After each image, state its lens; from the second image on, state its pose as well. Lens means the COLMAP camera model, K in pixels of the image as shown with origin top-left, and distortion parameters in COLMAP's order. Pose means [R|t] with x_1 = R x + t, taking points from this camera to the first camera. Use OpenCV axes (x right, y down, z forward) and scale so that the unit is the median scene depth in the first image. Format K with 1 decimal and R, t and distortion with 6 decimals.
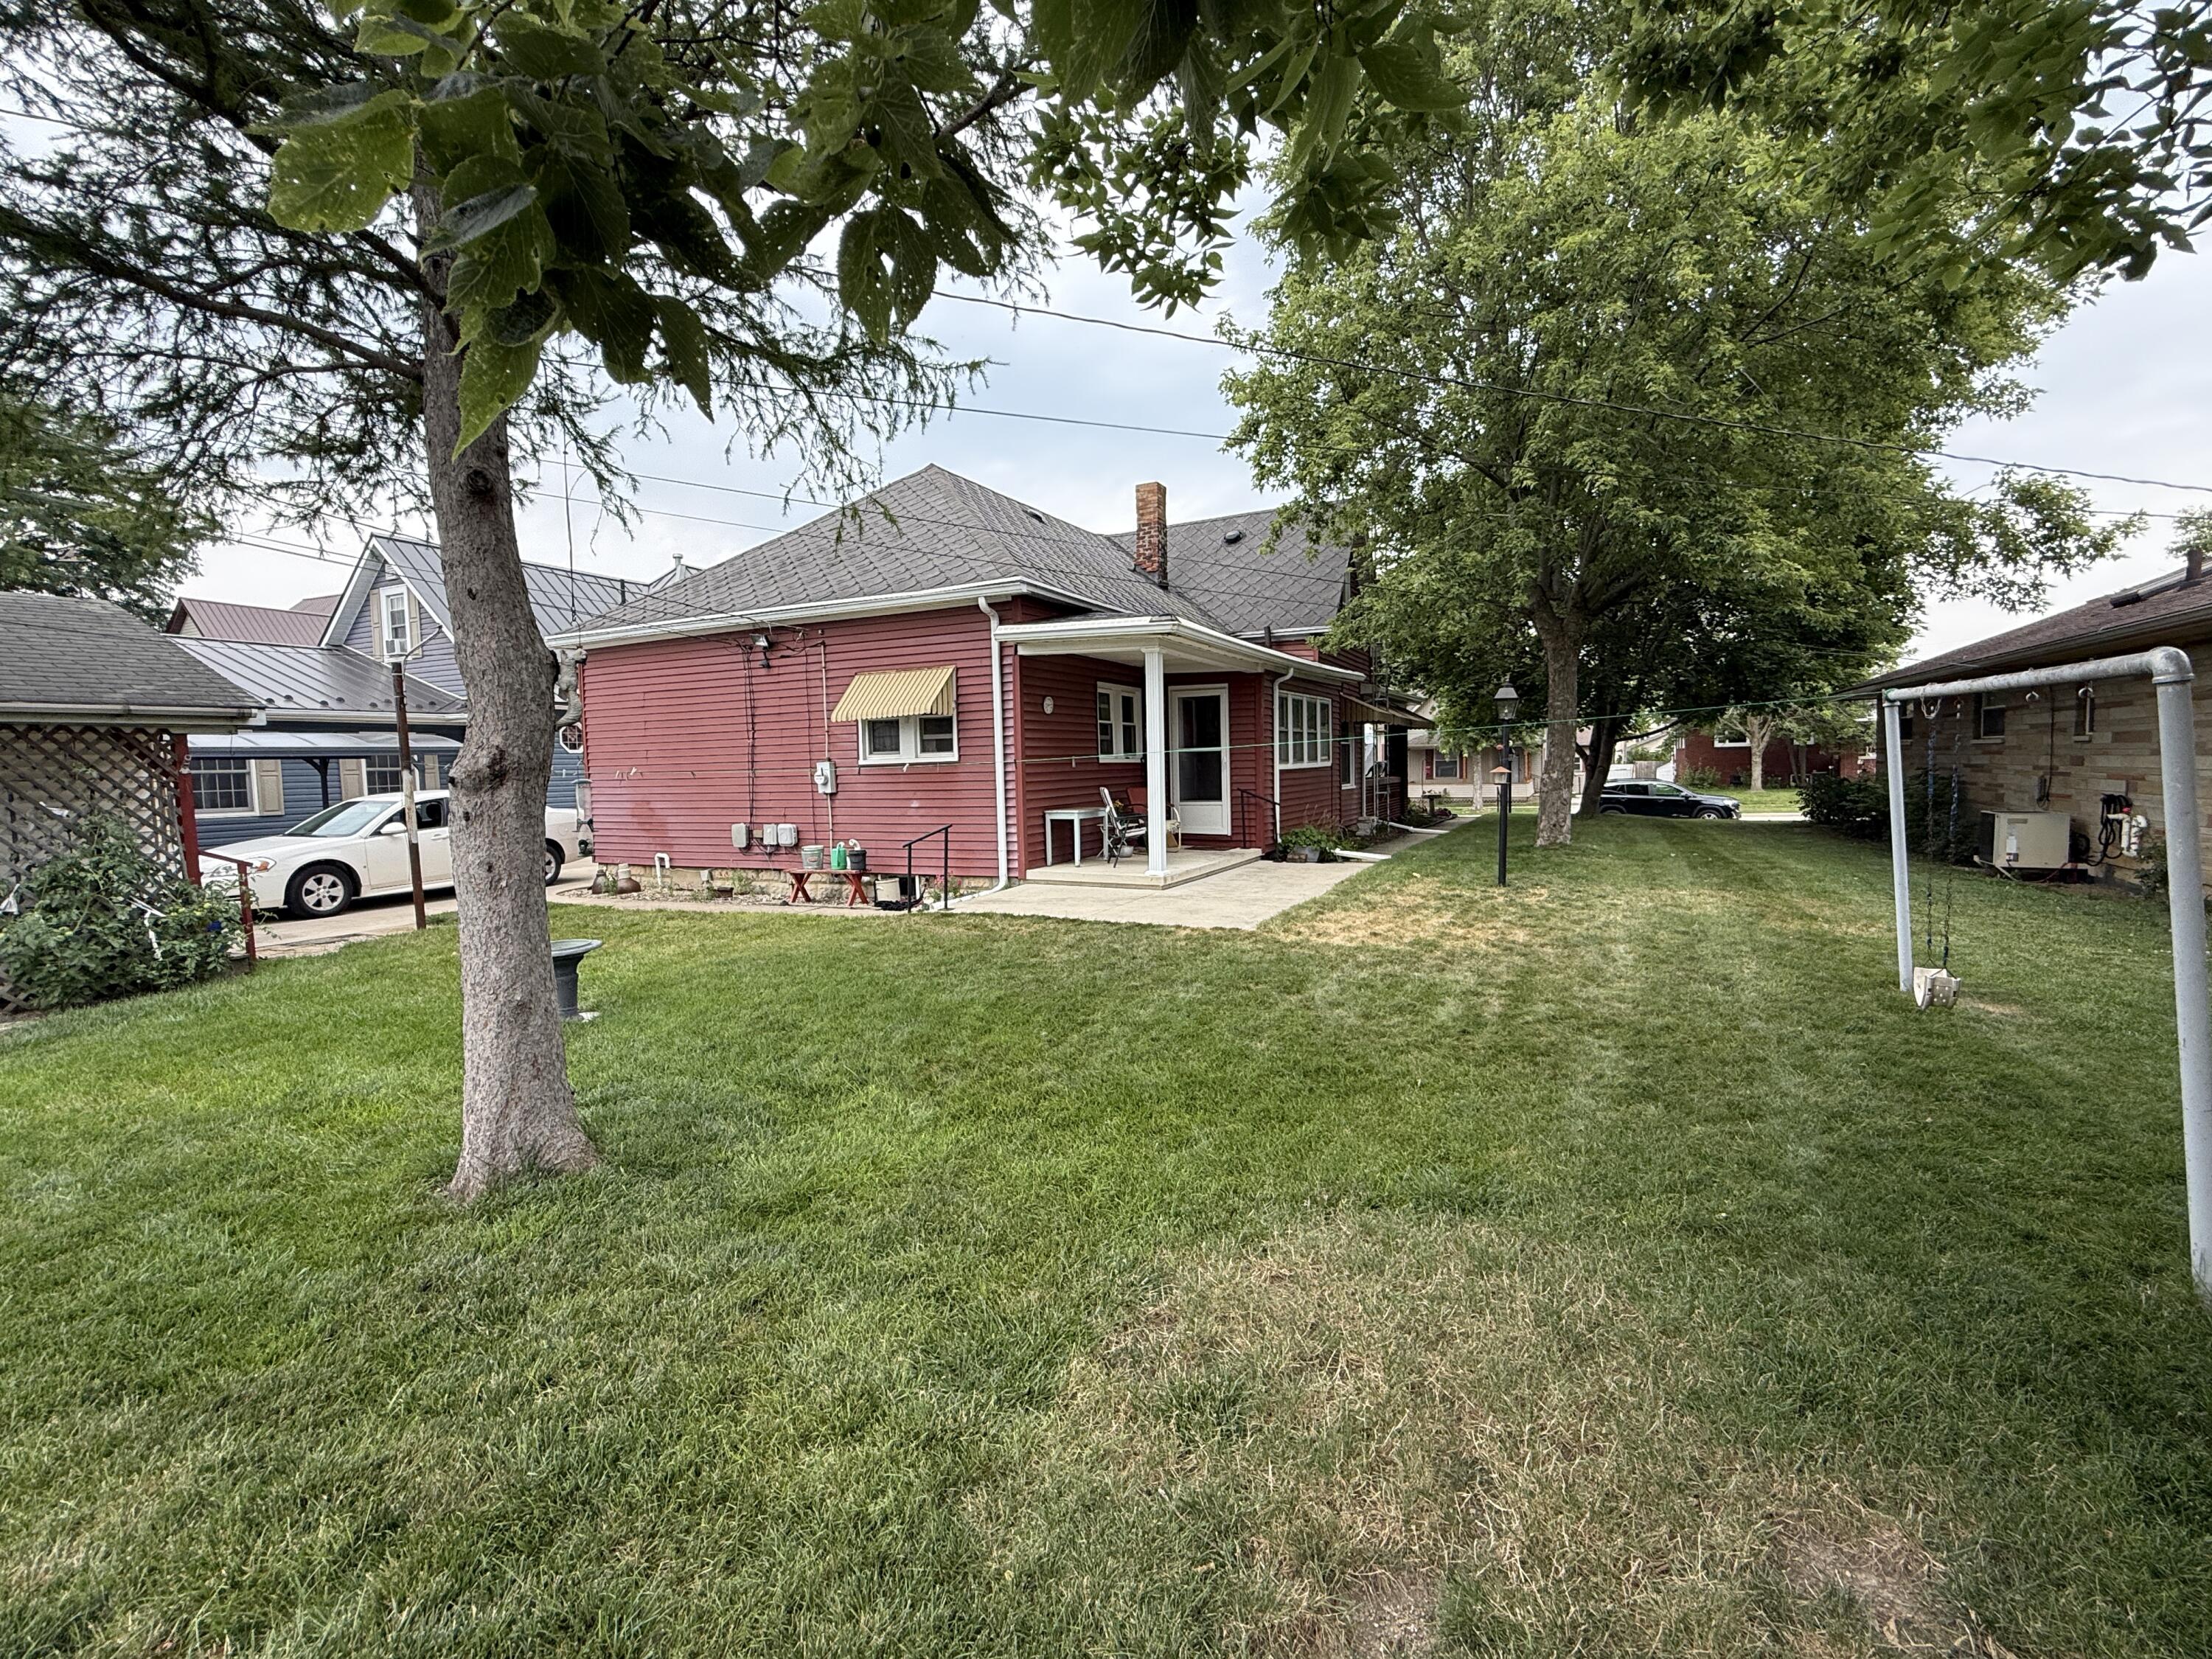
lens RADIAL K [[972.0, 0, 1103.7], [0, 972.0, 825.7], [0, 0, 1]] dist [-0.001052, 0.000709]
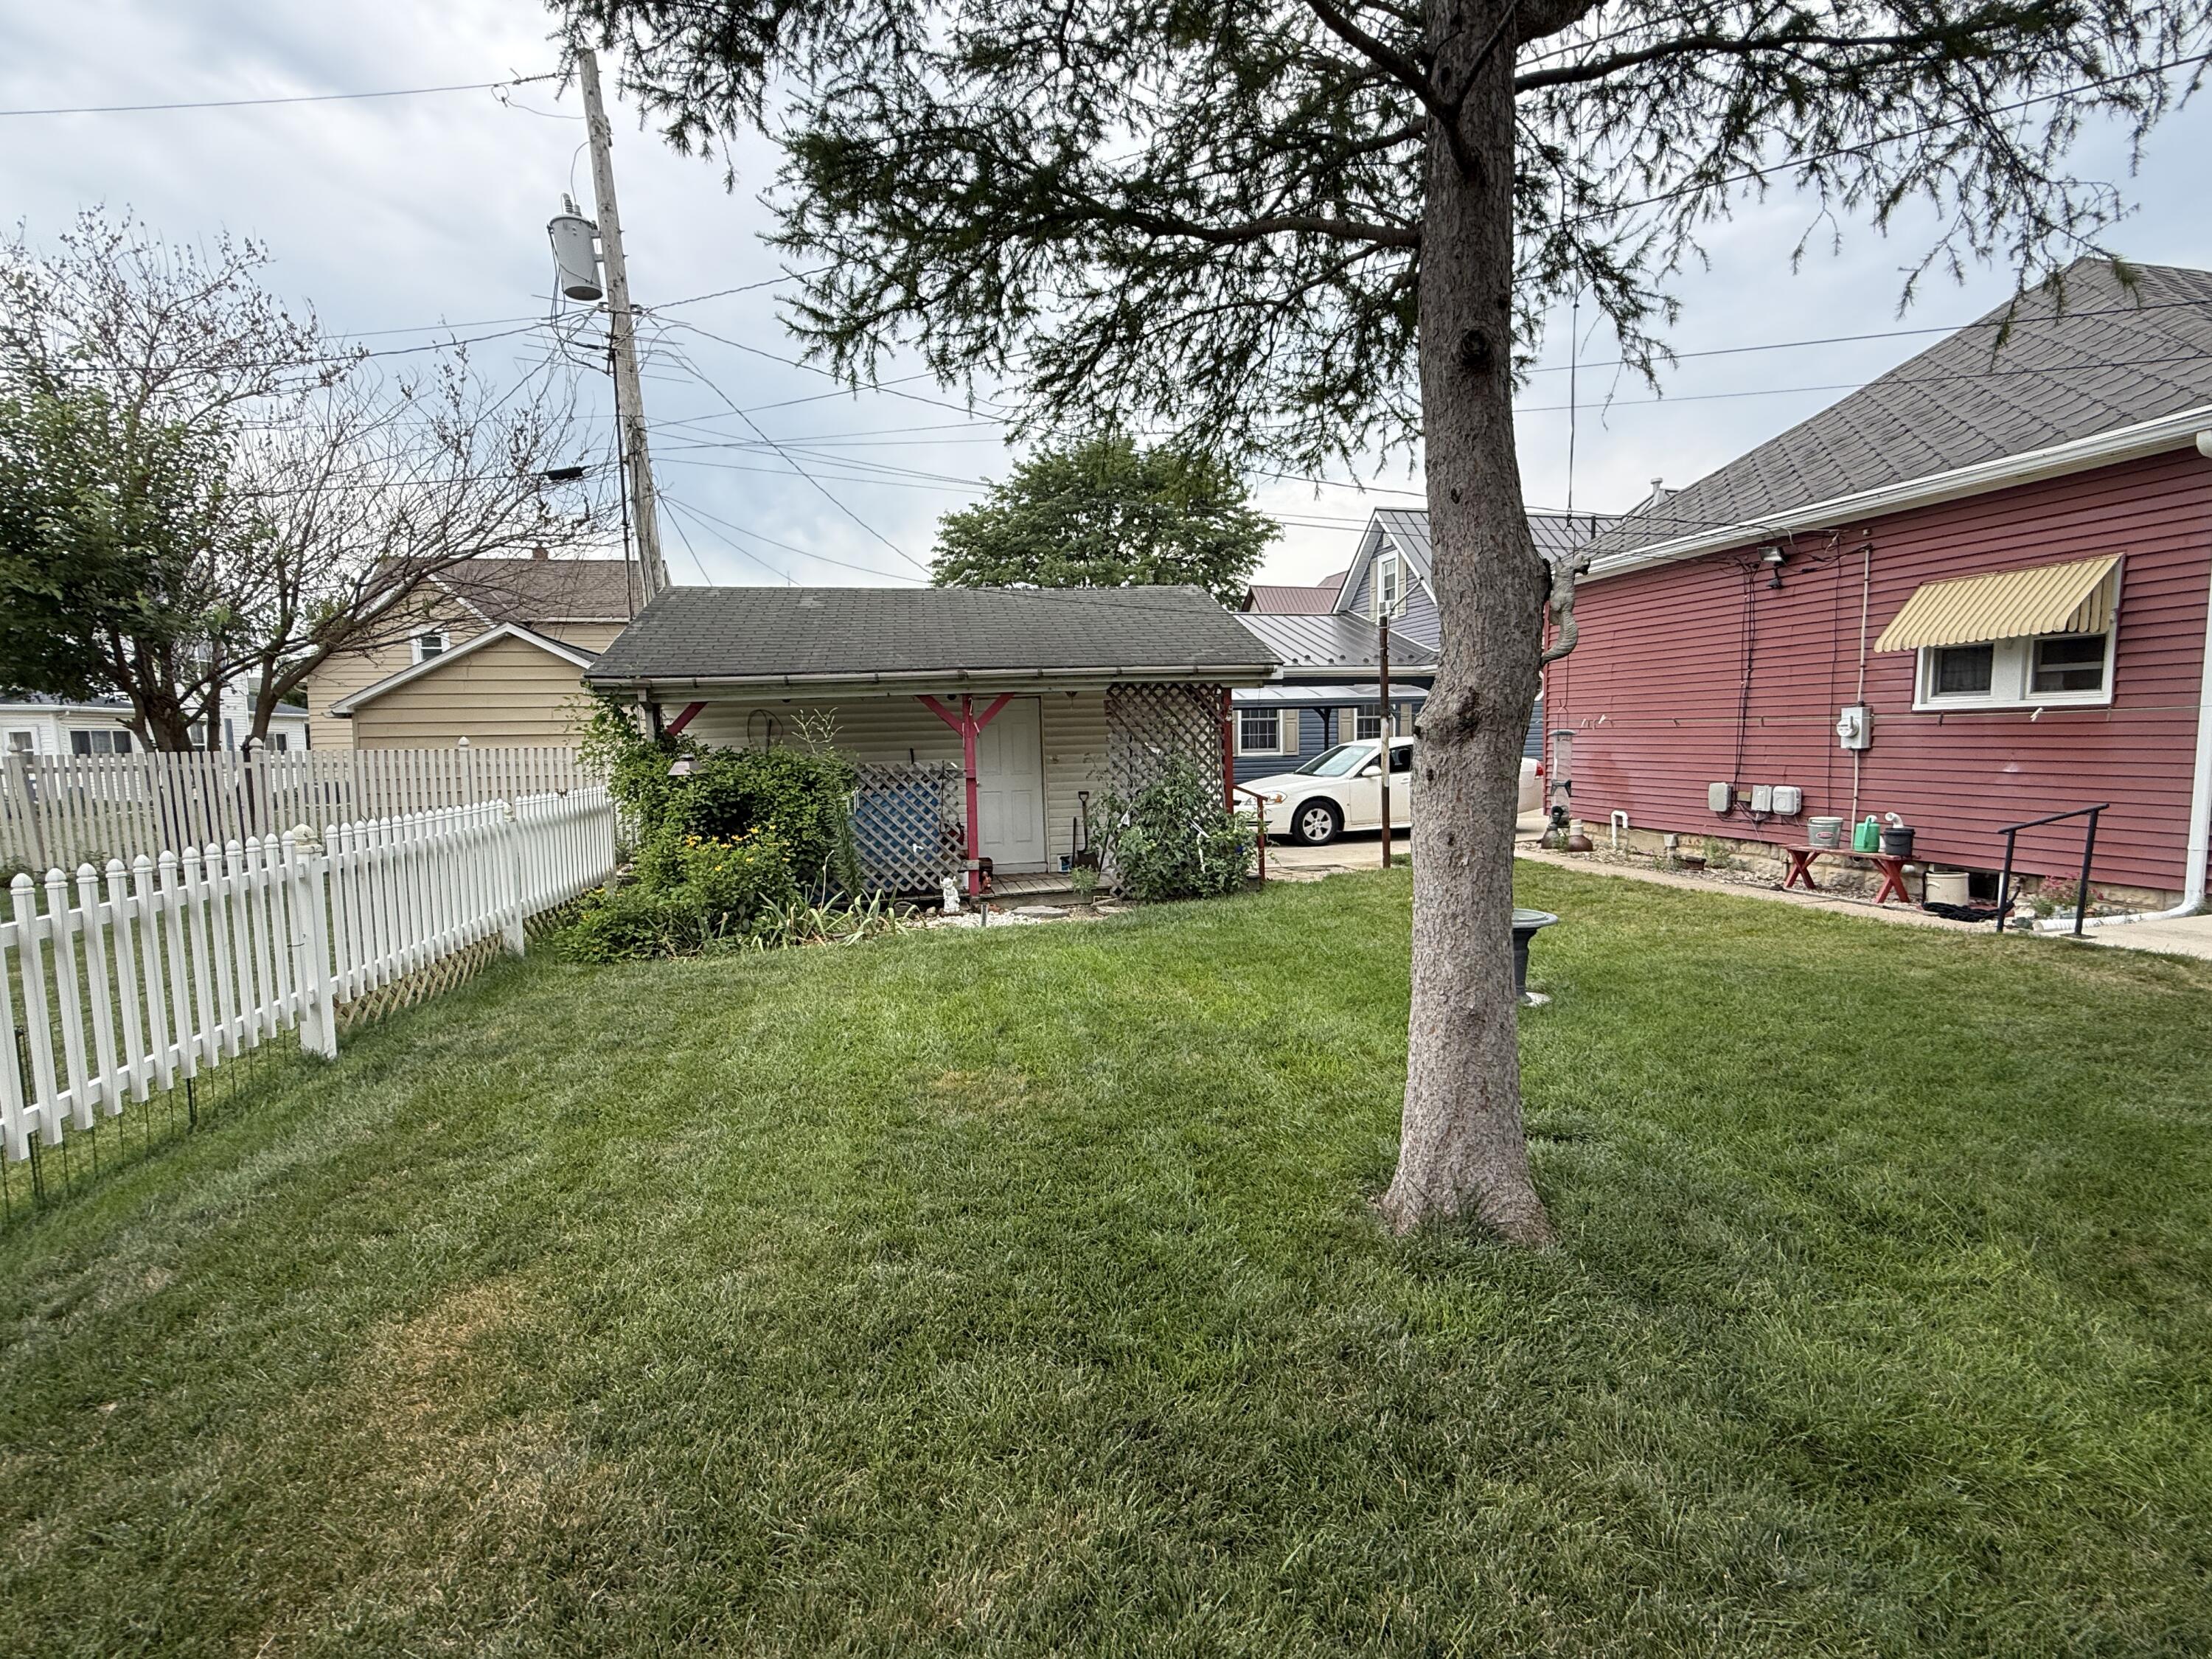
lens RADIAL K [[972.0, 0, 1103.7], [0, 972.0, 825.7], [0, 0, 1]] dist [-0.001052, 0.000709]
pose [[0.617043, 0.086706, -0.782138, -0.084139], [-0.044956, 0.996172, 0.074967, -0.007488], [0.785644, -0.011096, 0.618579, 0.128650]]
